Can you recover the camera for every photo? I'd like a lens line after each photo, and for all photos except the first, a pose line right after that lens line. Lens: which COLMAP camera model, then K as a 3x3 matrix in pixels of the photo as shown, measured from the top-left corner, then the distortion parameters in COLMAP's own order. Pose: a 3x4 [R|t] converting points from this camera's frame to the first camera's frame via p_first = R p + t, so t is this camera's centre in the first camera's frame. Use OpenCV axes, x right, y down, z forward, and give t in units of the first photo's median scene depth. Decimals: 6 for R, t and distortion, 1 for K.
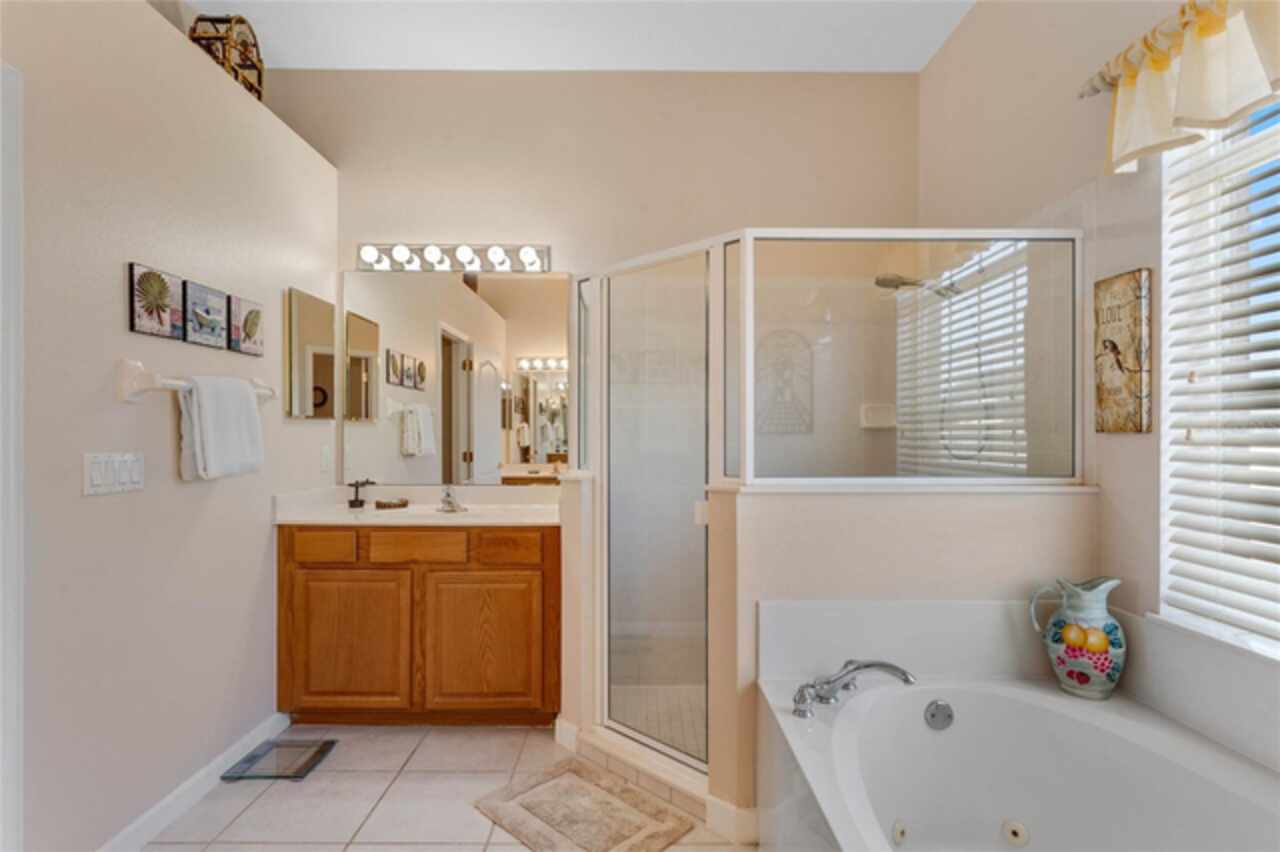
lens RADIAL K [[632.6, 0, 642.3], [0, 632.6, 436.1], [0, 0, 1]] dist [-0.000377, 0.000056]
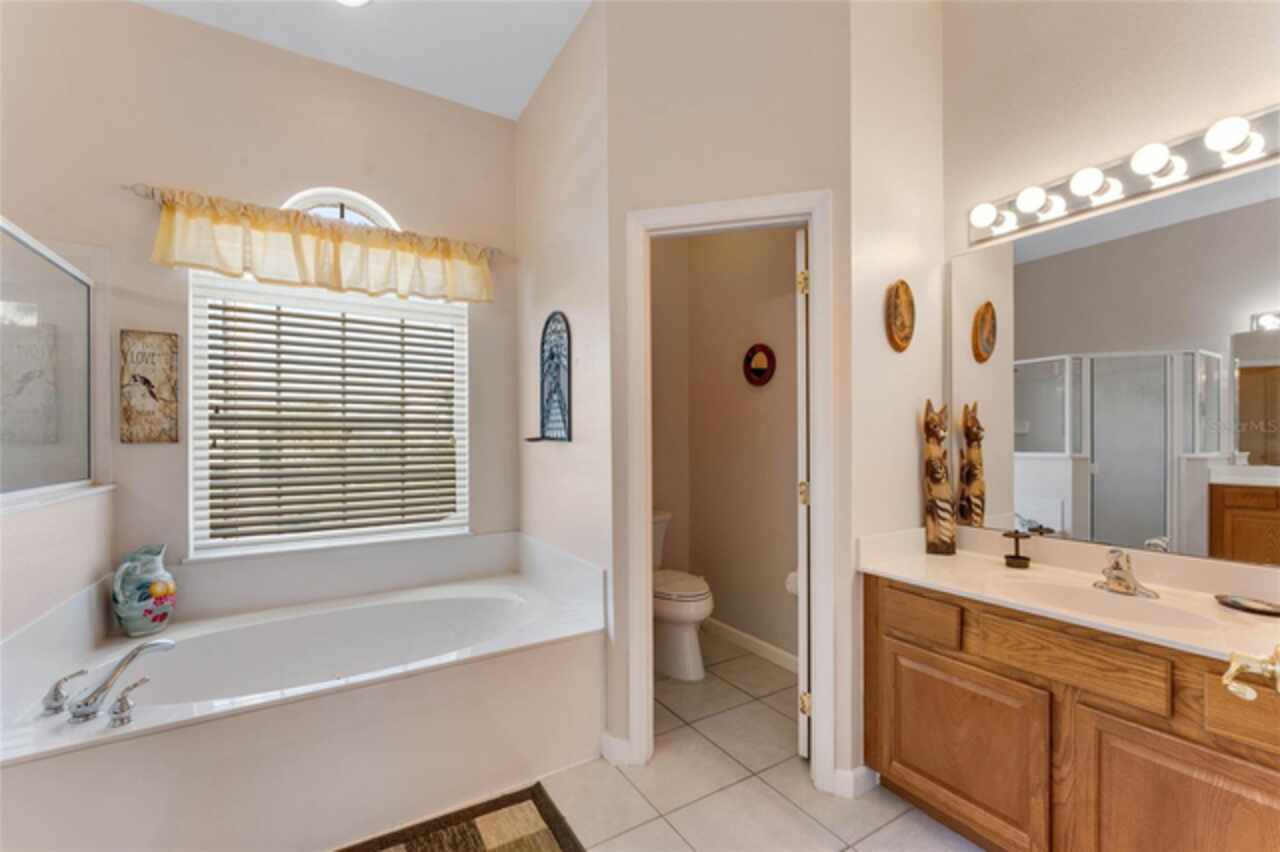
lens RADIAL K [[523.3, 0, 640.4], [0, 523.3, 435.2], [0, 0, 1]] dist [0.001202, 0.000333]
pose [[-0.503458, 0.008661, 0.863976, -0.819845], [0.005363, 0.999962, -0.006899, -0.007991], [-0.864003, 0.001160, -0.503486, 0.645349]]
